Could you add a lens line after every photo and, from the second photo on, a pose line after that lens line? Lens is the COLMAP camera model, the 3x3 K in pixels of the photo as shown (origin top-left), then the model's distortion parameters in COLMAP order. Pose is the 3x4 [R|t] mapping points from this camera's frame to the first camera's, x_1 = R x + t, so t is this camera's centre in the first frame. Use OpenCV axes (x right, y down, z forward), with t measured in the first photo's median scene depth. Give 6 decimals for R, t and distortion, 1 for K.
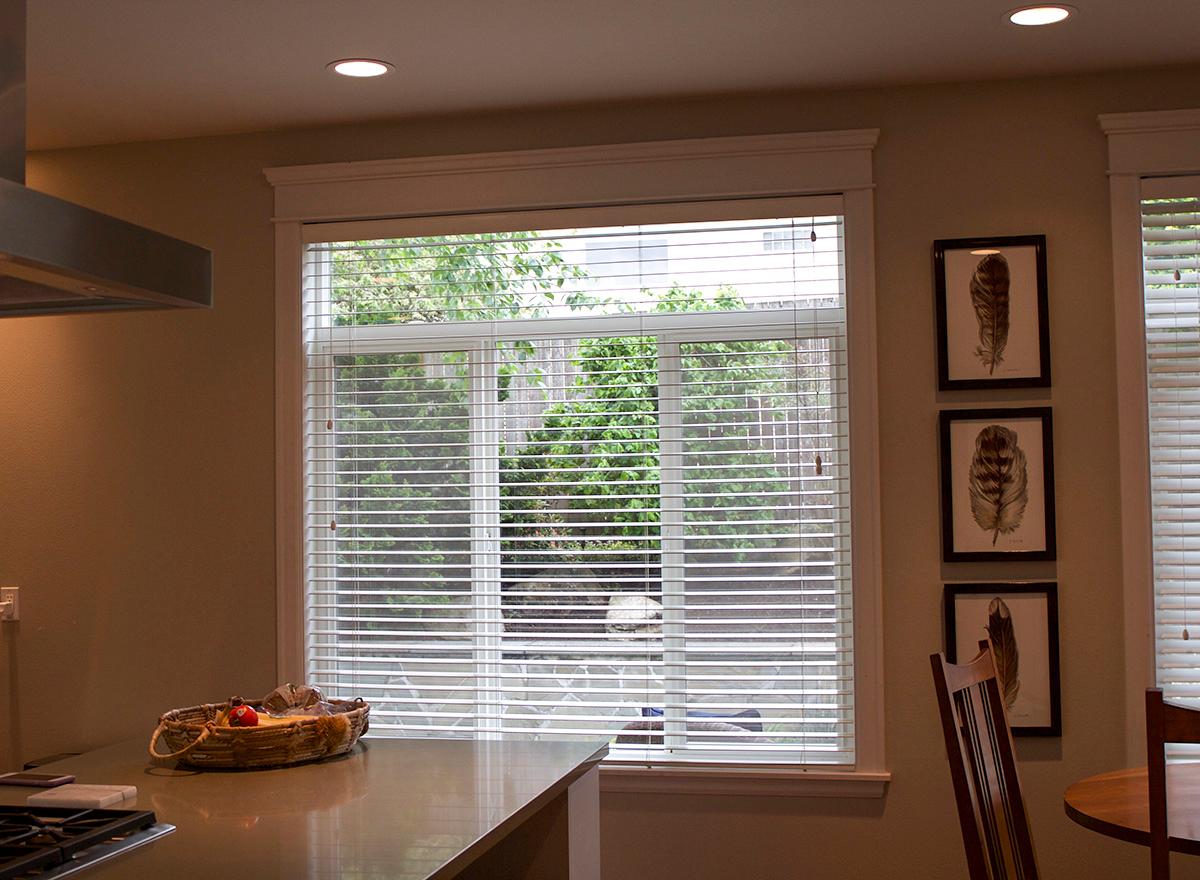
lens RADIAL K [[1577.2, 0, 600.0], [0, 1577.2, 440.0], [0, 0, 1]] dist [-0.098563, 0.135464]
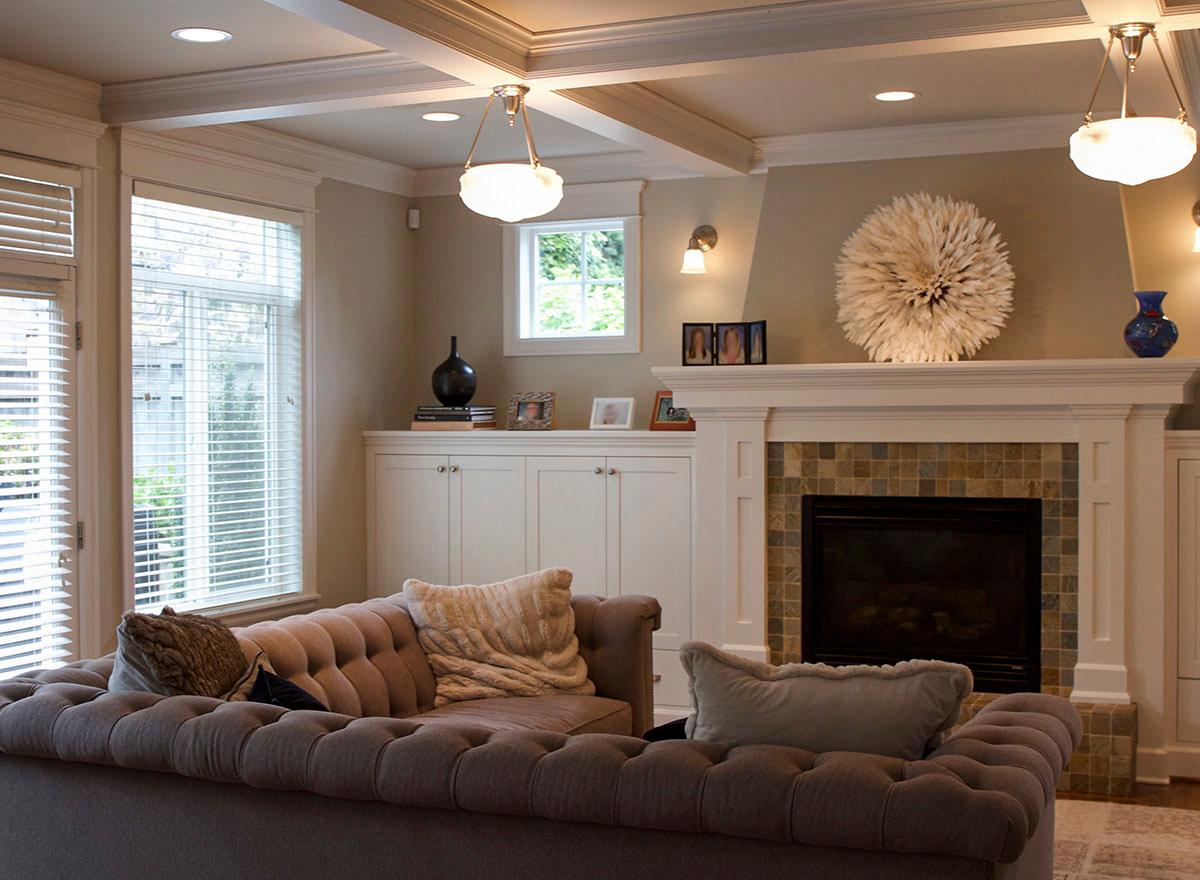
lens RADIAL K [[1577.2, 0, 600.0], [0, 1577.2, 440.0], [0, 0, 1]] dist [-0.098563, 0.135464]
pose [[0.216723, -0.000937, 0.976233, -1.115969], [-0.043541, 0.998995, 0.010625, 0.015602], [-0.975262, -0.044809, 0.216464, 0.448571]]
